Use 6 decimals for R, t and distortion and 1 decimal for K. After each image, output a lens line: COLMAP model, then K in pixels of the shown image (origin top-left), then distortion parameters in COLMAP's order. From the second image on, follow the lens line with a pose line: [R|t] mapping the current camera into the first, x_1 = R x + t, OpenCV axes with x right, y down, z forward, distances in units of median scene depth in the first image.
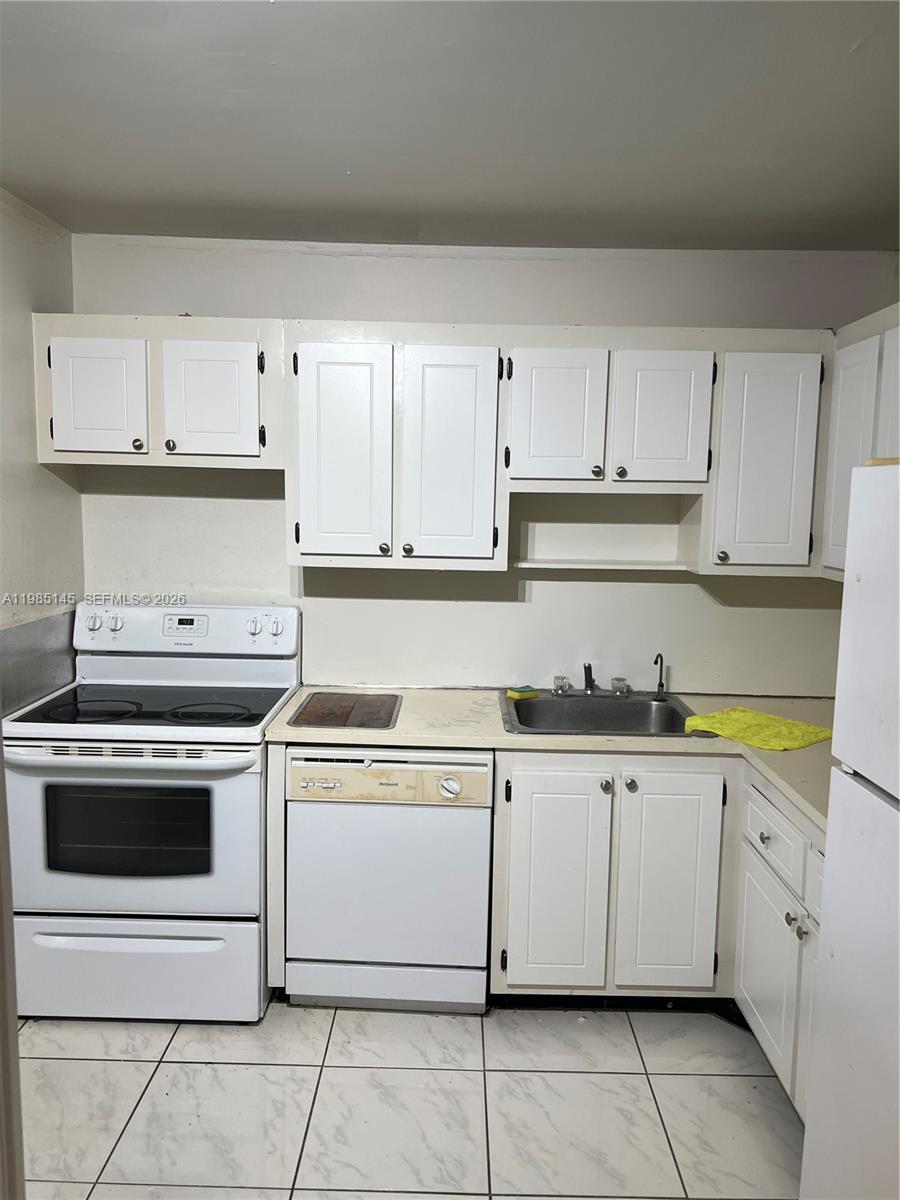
lens RADIAL K [[903.7, 0, 447.8], [0, 903.7, 603.9], [0, 0, 1]] dist [0.081272, -0.109938]
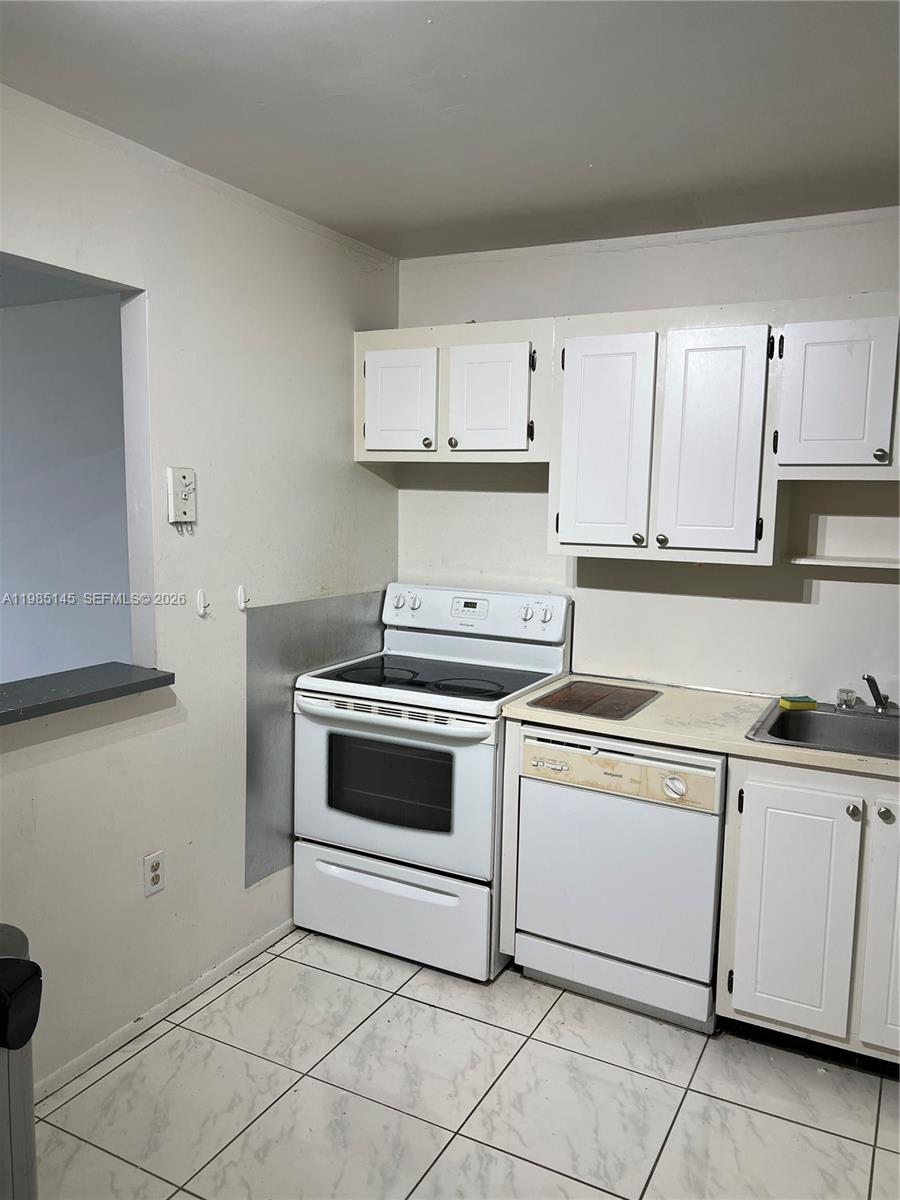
lens RADIAL K [[906.8, 0, 449.1], [0, 906.8, 597.6], [0, 0, 1]] dist [0.067847, -0.087247]
pose [[0.886725, 0.049401, -0.459650, 0.216293], [-0.058614, 0.998264, -0.005786, 0.021331], [0.458566, 0.032073, 0.888082, 0.026693]]
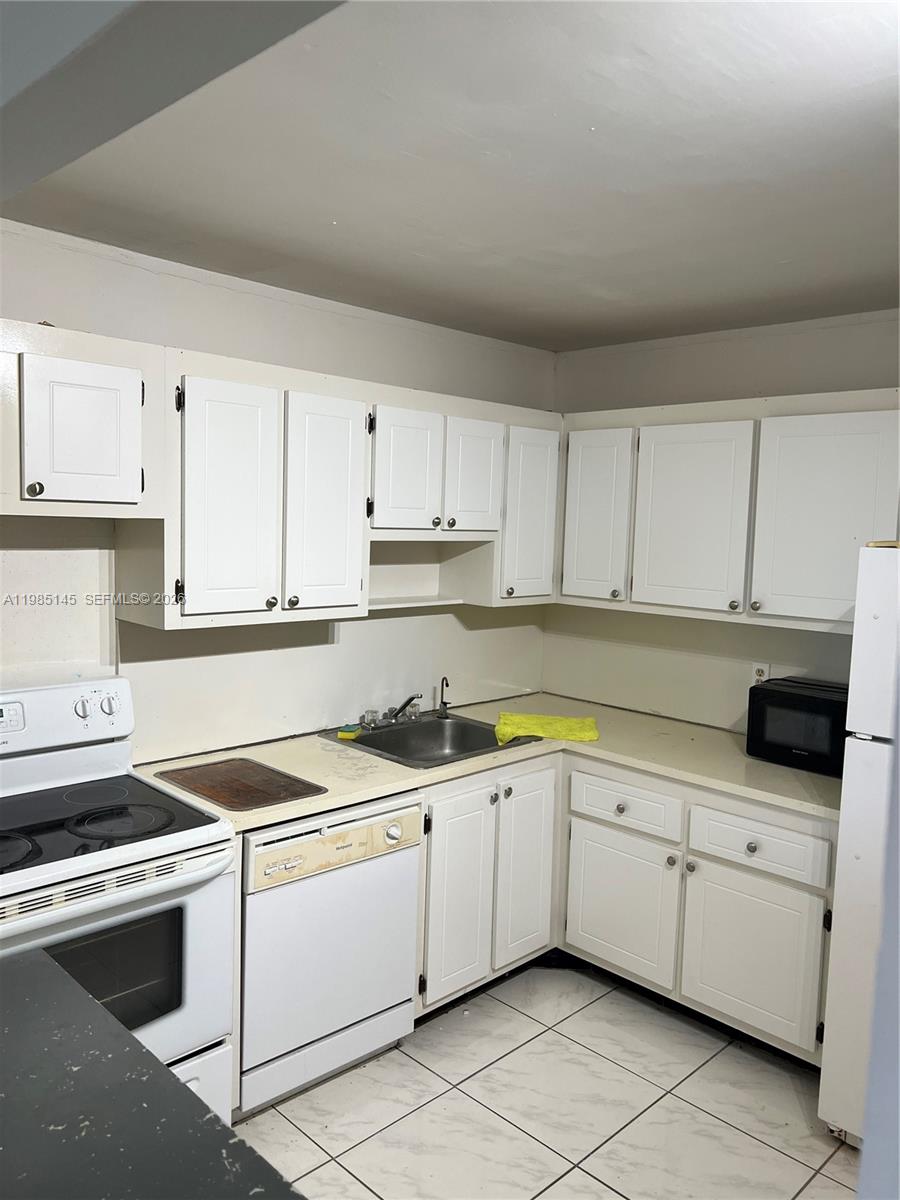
lens RADIAL K [[907.0, 0, 450.0], [0, 907.0, 600.0], [0, 0, 1]] dist [0.068701, -0.083614]
pose [[0.696492, -0.063933, 0.714711, -0.647836], [0.067914, 0.997425, 0.023040, -0.077417], [-0.714344, 0.032492, 0.699040, 0.218289]]
